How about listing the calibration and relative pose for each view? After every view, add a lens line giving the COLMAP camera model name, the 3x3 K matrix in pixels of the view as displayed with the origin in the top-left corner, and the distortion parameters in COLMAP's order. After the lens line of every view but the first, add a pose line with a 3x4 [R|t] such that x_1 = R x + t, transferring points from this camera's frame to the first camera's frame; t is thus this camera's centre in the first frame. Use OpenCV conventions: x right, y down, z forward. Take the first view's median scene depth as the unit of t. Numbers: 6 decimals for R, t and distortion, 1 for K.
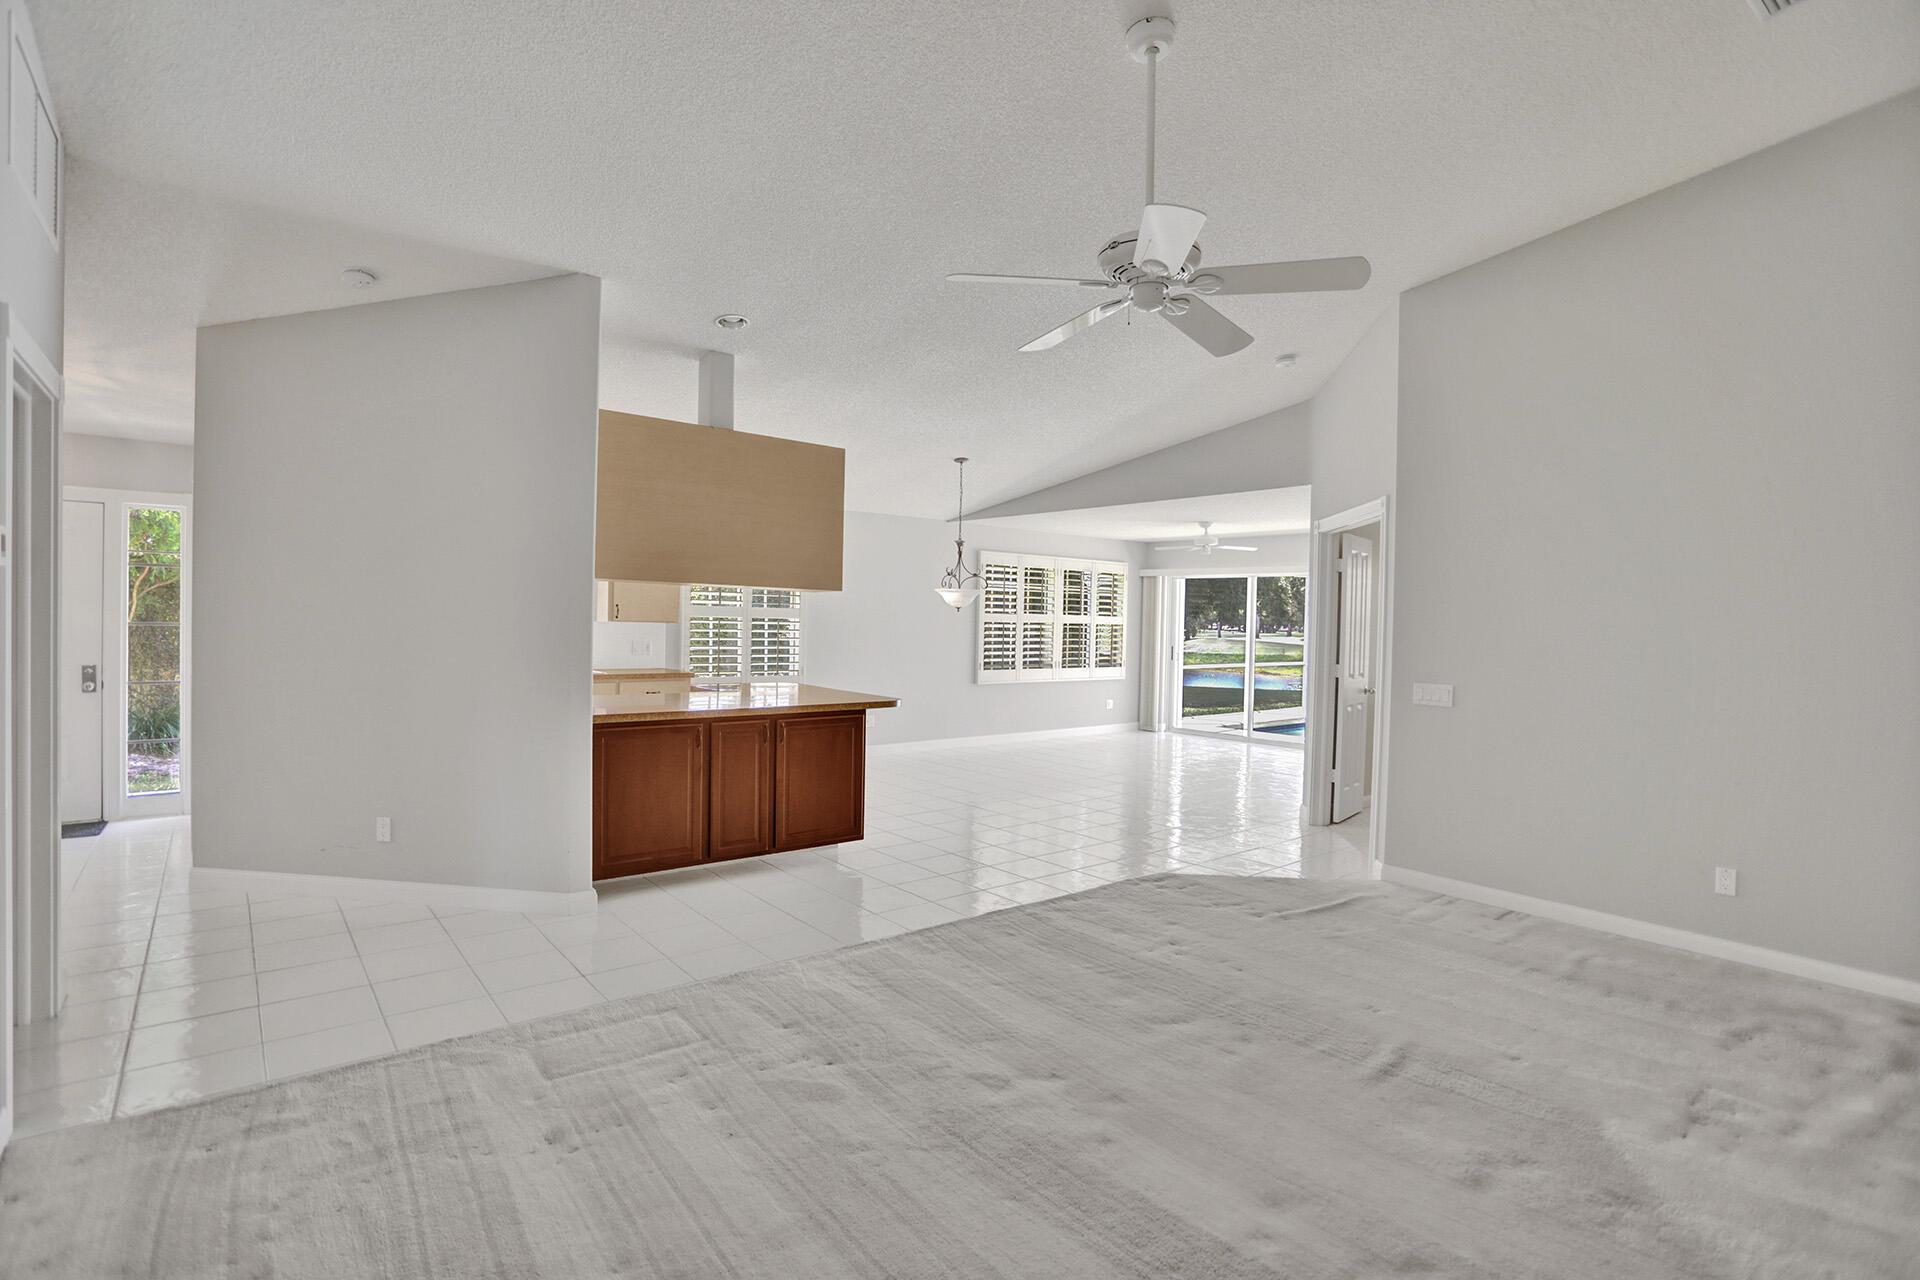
lens RADIAL K [[921.8, 0, 968.4], [0, 921.8, 635.0], [0, 0, 1]] dist [-0.012854, 0.001190]
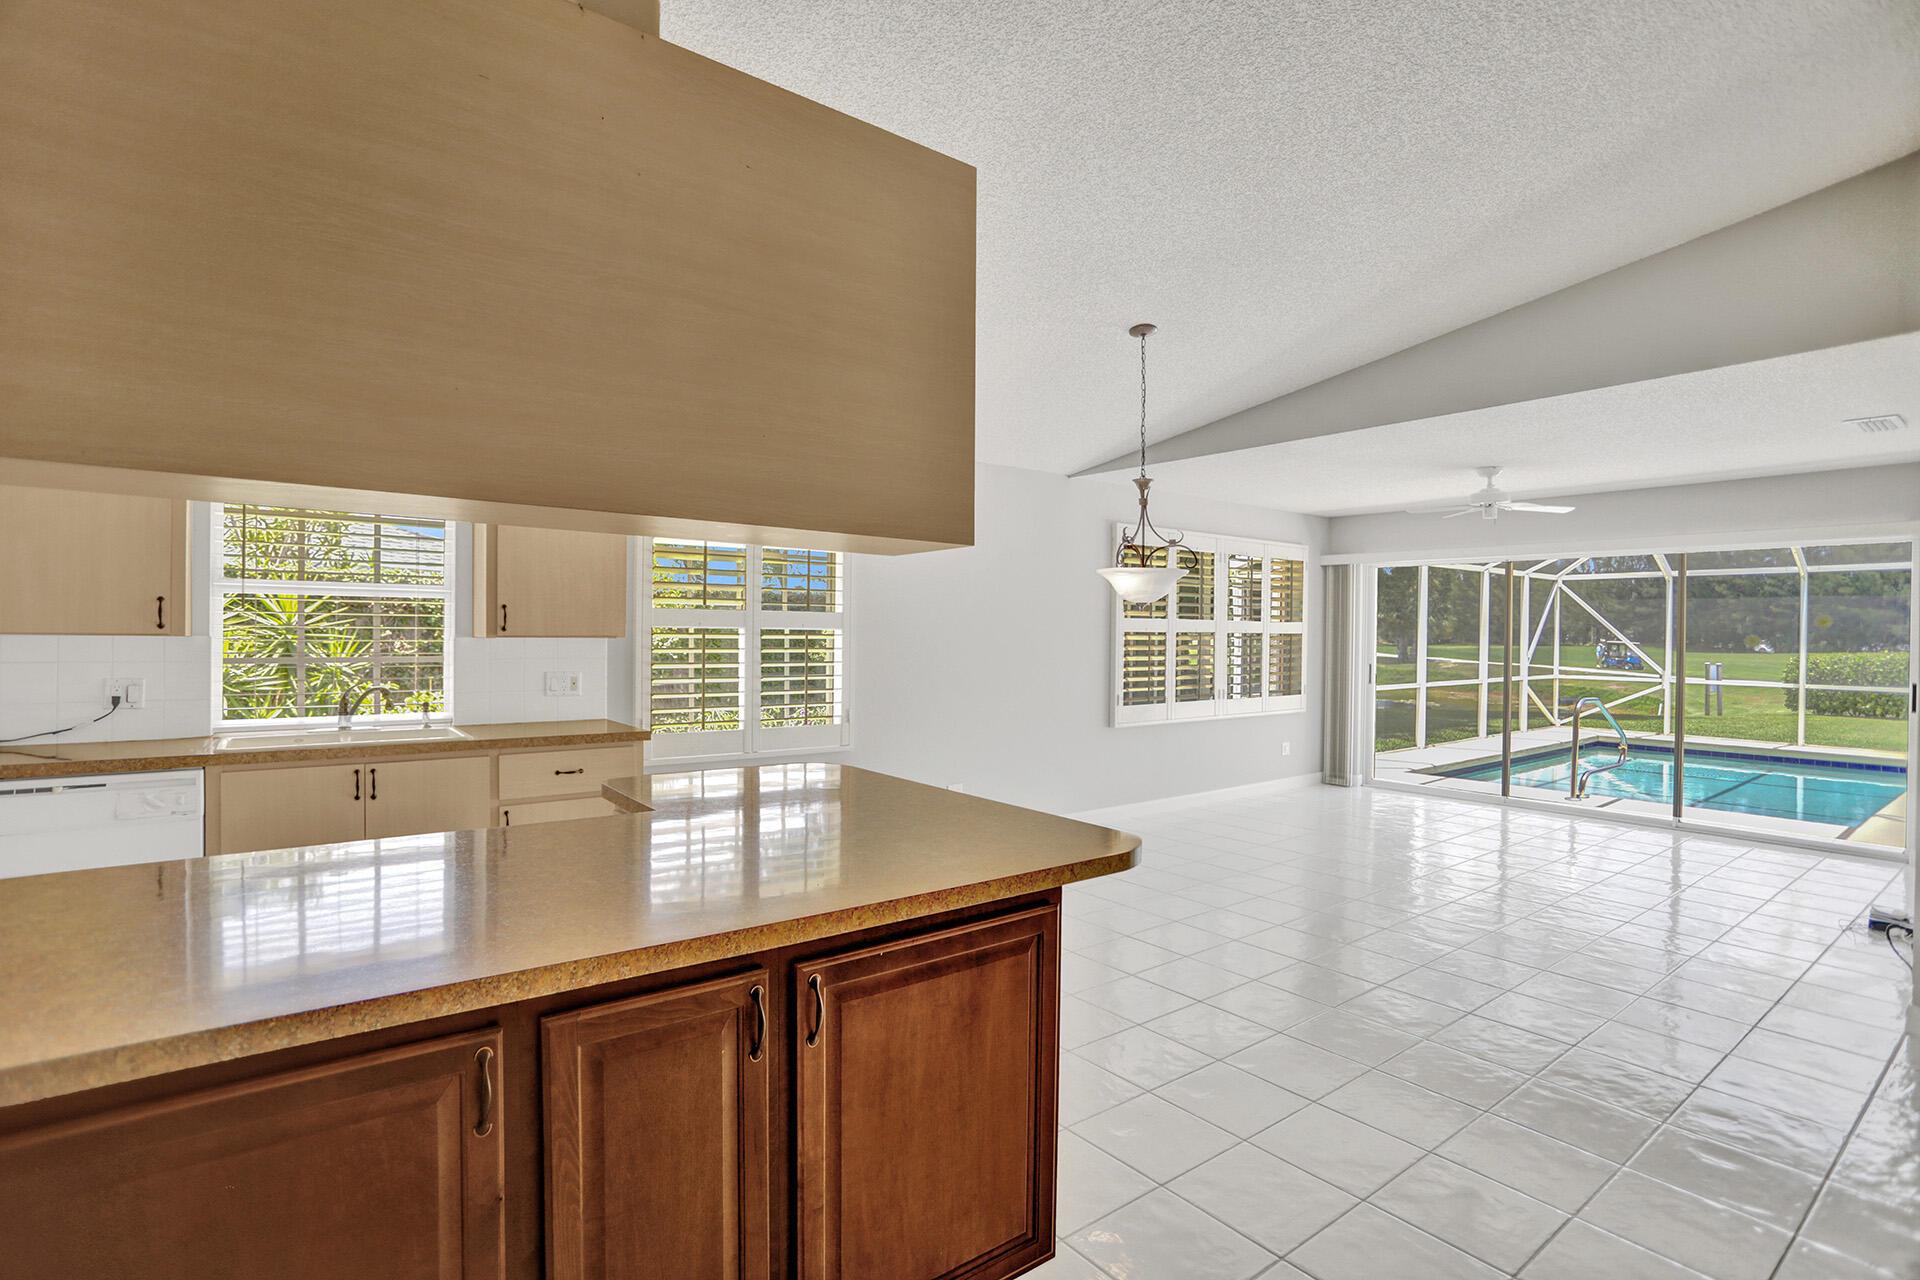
lens RADIAL K [[921.8, 0, 1007.9], [0, 921.8, 638.9], [0, 0, 1]] dist [-0.012854, 0.001190]
pose [[0.999896, -0.011934, 0.008038, -0.076472], [0.012014, 0.999878, -0.009957, -0.004030], [-0.007919, 0.010052, 0.999918, 0.380905]]
